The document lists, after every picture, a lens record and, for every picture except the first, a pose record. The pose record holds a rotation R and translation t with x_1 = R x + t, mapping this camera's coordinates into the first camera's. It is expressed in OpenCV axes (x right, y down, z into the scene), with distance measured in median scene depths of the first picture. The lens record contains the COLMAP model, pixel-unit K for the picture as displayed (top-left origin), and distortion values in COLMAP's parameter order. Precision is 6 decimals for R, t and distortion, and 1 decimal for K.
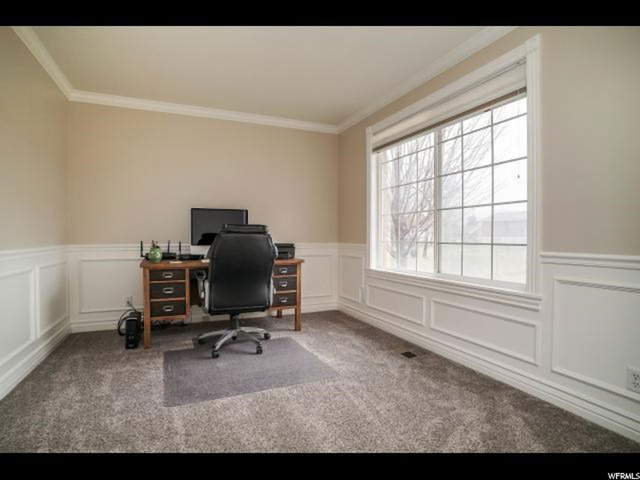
lens RADIAL K [[337.0, 0, 319.2], [0, 337.0, 242.4], [0, 0, 1]] dist [-0.055321, 0.023718]
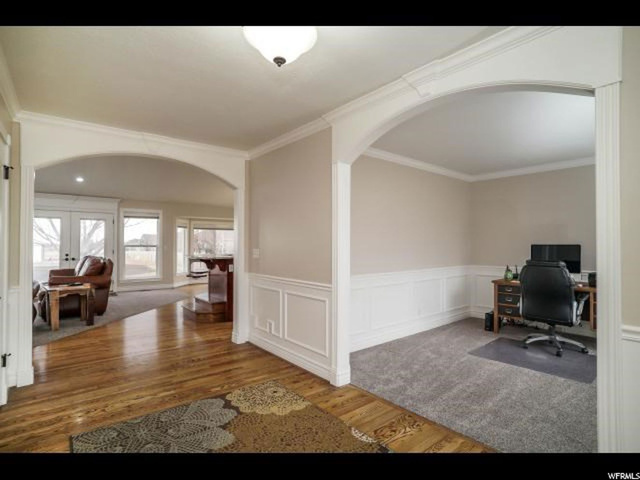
lens RADIAL K [[337.0, 0, 319.9], [0, 337.0, 239.8], [0, 0, 1]] dist [-0.055321, 0.023718]
pose [[0.272227, -0.014644, -0.962122, 0.807752], [-0.021593, 0.999539, -0.021324, -0.082216], [0.961991, 0.026580, 0.271785, -0.275913]]
